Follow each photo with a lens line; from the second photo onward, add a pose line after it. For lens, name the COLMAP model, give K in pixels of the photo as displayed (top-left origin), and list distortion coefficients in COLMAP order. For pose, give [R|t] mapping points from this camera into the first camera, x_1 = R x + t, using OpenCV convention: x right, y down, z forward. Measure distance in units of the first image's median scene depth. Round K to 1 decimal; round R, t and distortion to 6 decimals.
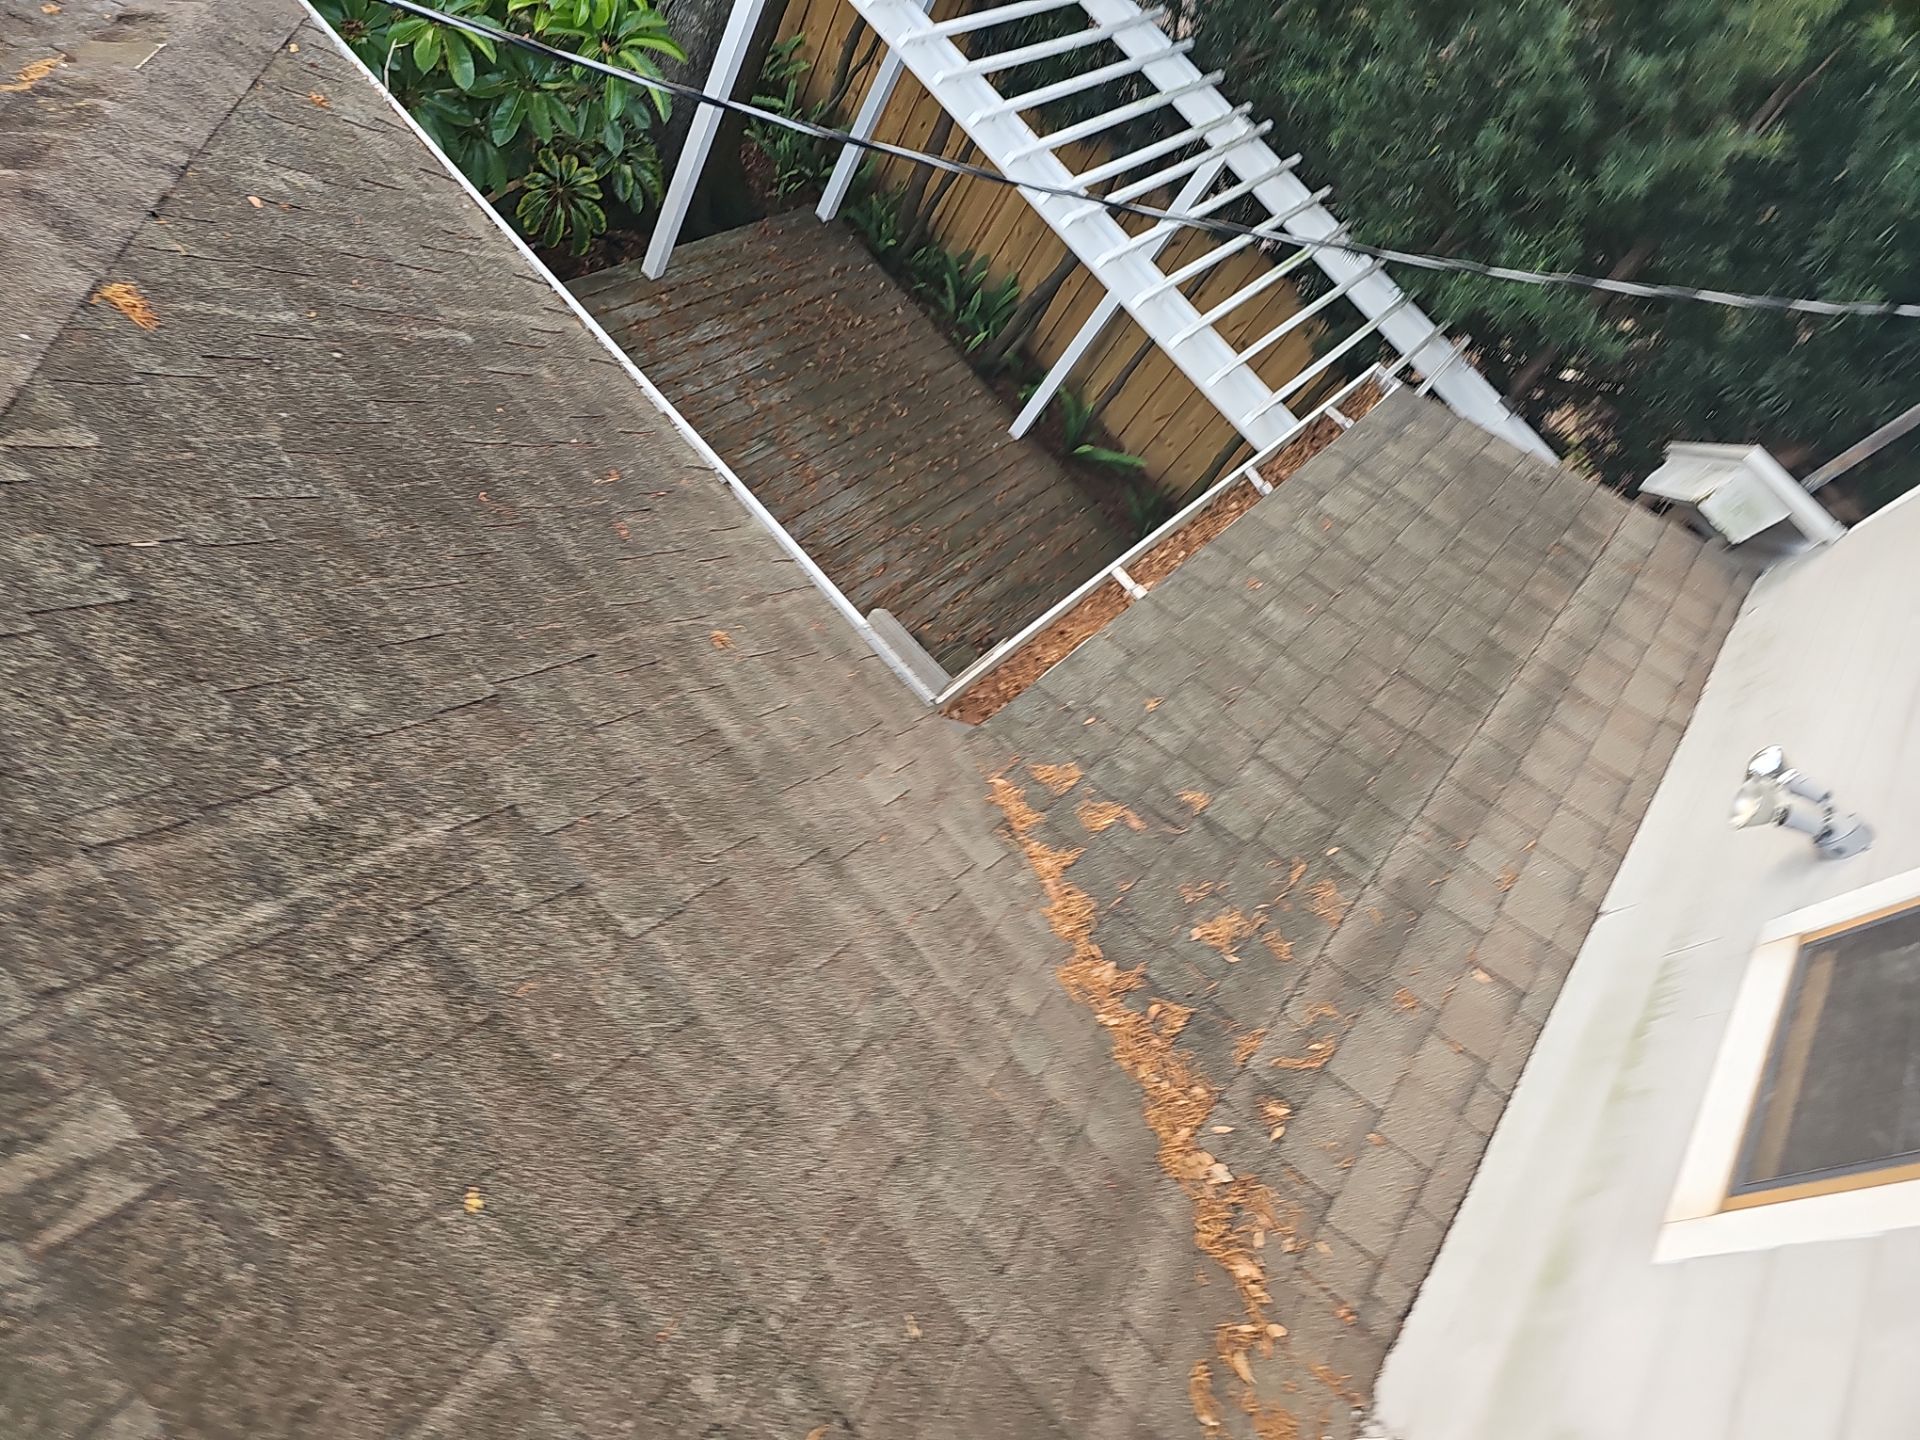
lens RADIAL K [[1229.9, 0, 933.1], [0, 1229.9, 752.1], [0, 0, 1]] dist [0.066451, -0.048022]
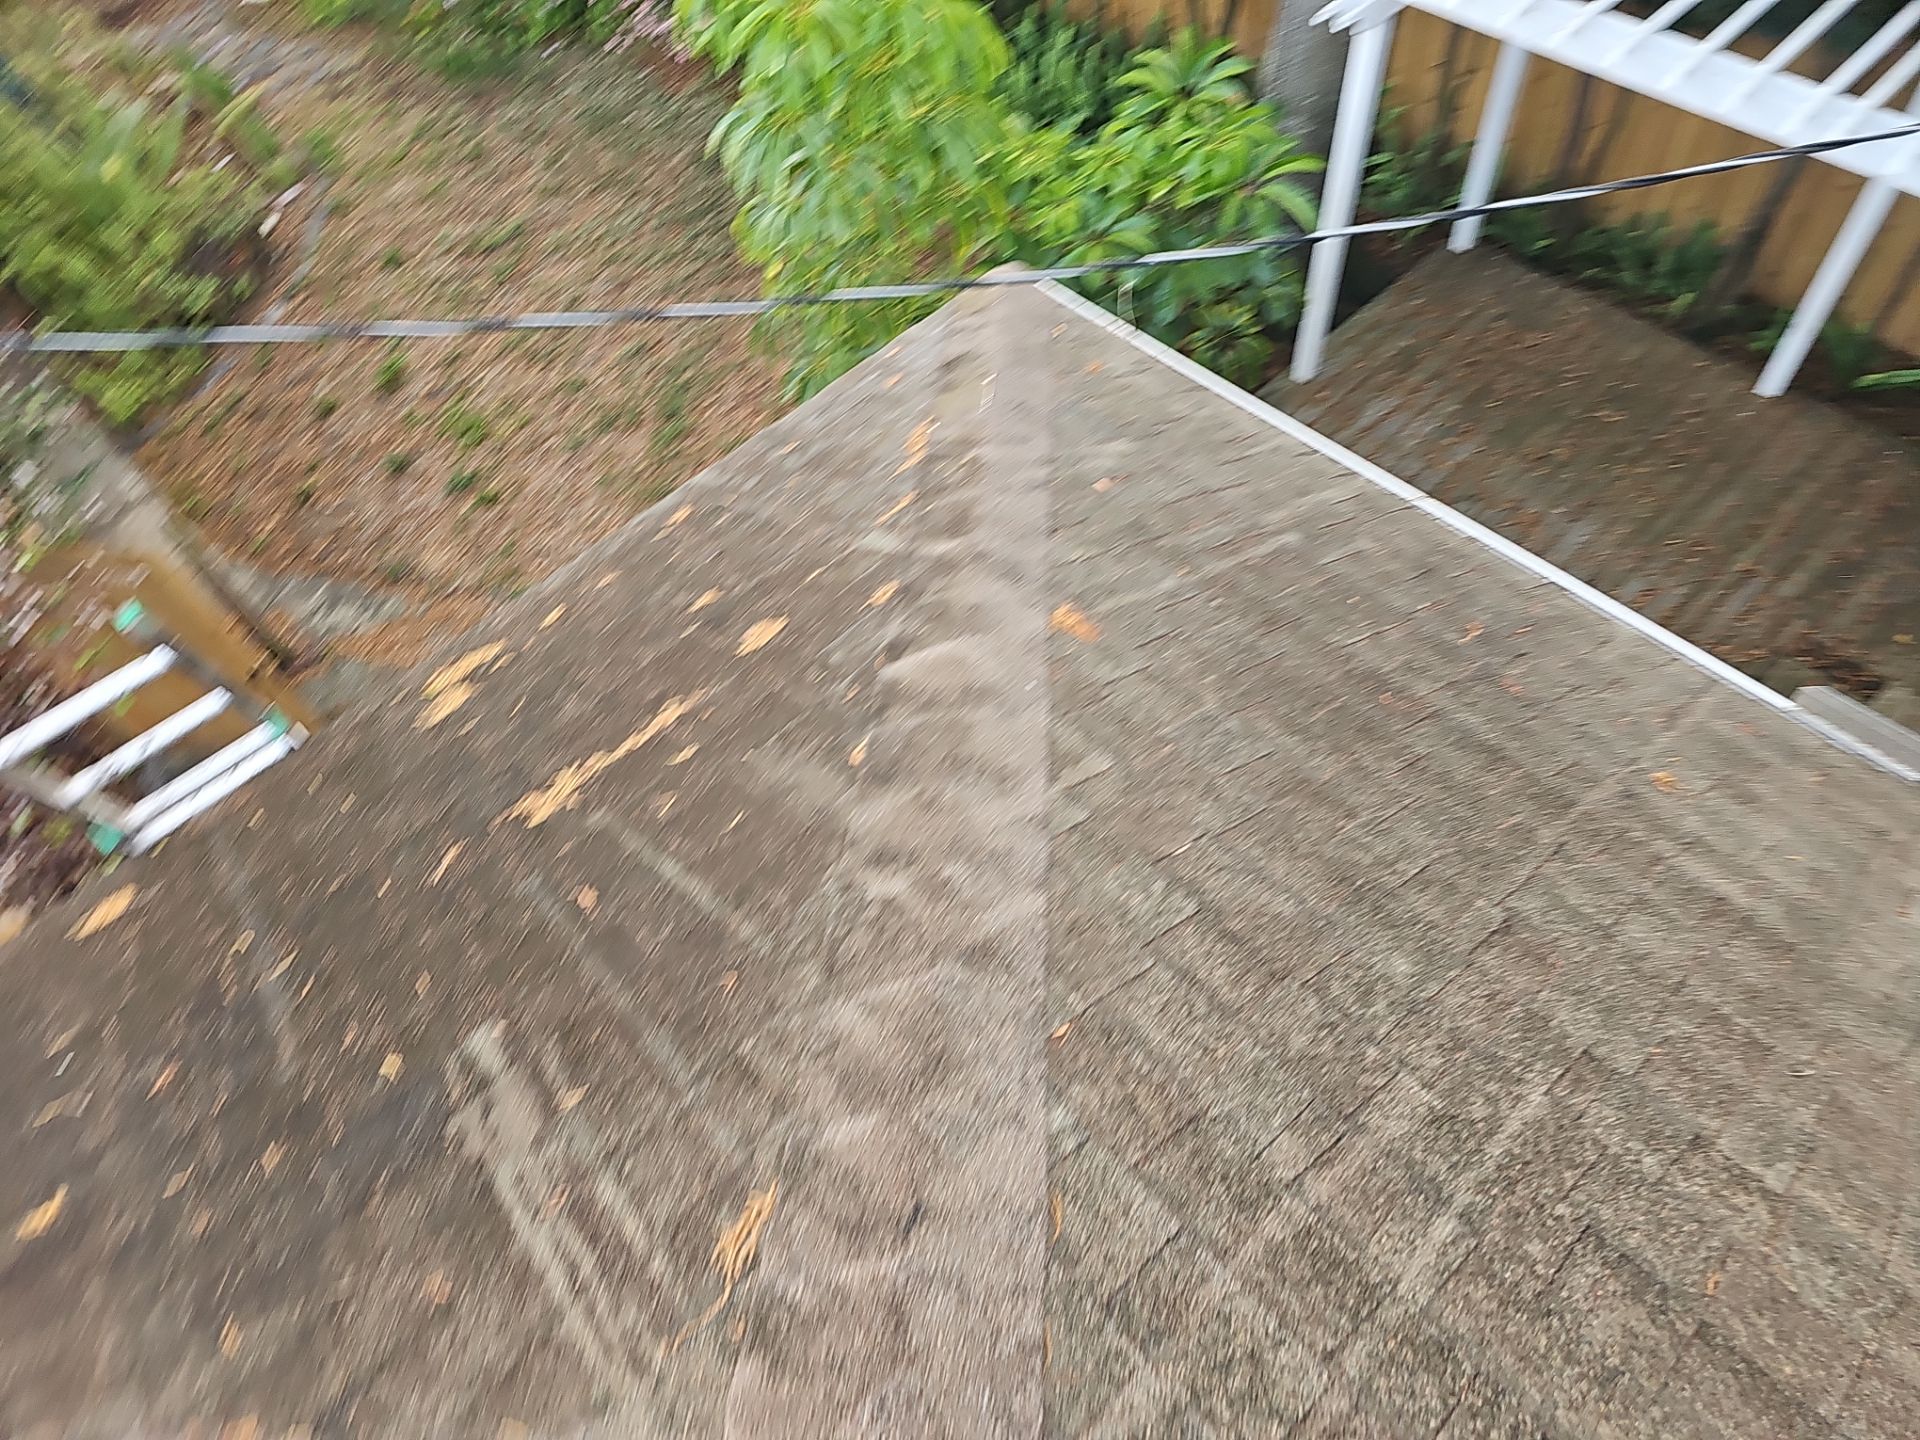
lens RADIAL K [[1229.9, 0, 953.0], [0, 1229.9, 752.1], [0, 0, 1]] dist [0.066451, -0.048022]
pose [[0.854034, -0.214735, -0.473830, -0.163307], [0.186273, 0.976668, -0.106876, -0.101112], [0.485724, 0.003014, 0.874107, -0.015708]]
